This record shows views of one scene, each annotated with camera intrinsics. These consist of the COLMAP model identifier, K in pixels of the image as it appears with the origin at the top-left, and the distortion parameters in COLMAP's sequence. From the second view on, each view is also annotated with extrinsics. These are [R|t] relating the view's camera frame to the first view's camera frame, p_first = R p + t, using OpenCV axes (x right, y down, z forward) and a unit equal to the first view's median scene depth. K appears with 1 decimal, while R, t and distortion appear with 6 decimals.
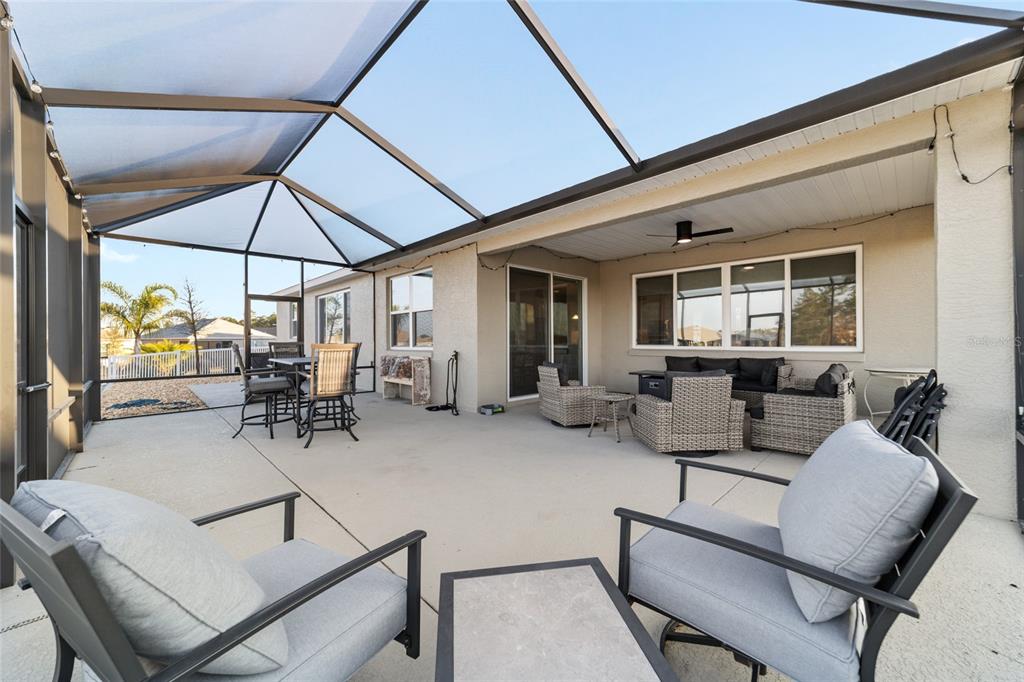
lens RADIAL K [[392.5, 0, 509.3], [0, 392.5, 341.4], [0, 0, 1]] dist [-0.010829, 0.003264]
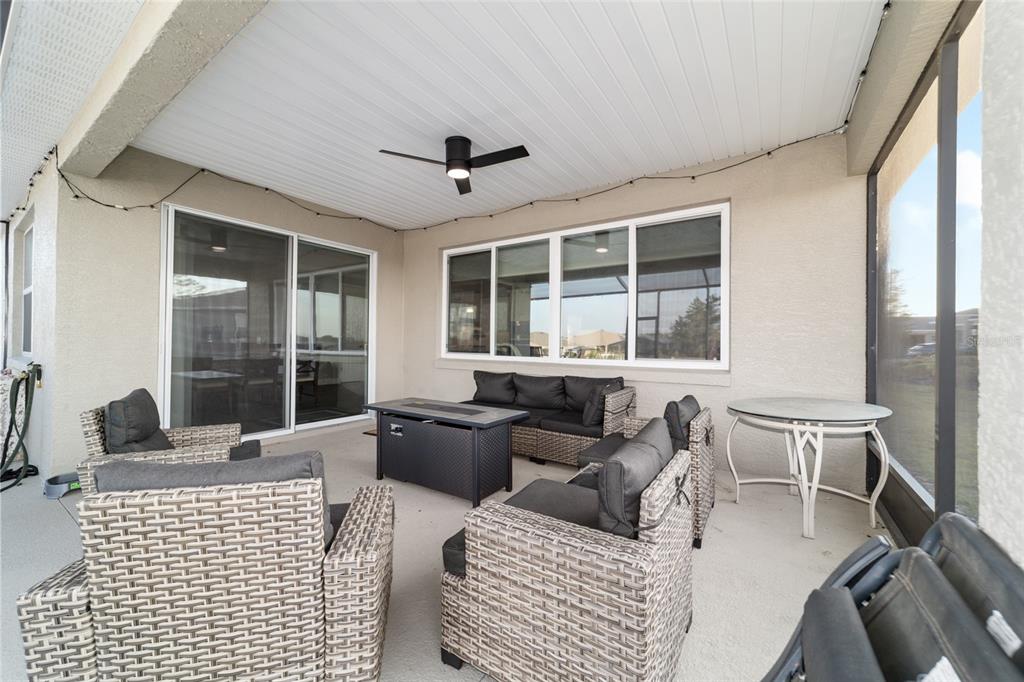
lens RADIAL K [[392.5, 0, 512.2], [0, 392.5, 341.9], [0, 0, 1]] dist [-0.010829, 0.003264]
pose [[0.977769, 0.015504, 0.209111, 0.389568], [-0.014449, 0.999874, -0.006572, -0.009533], [-0.209187, 0.003404, 0.977870, 0.409200]]
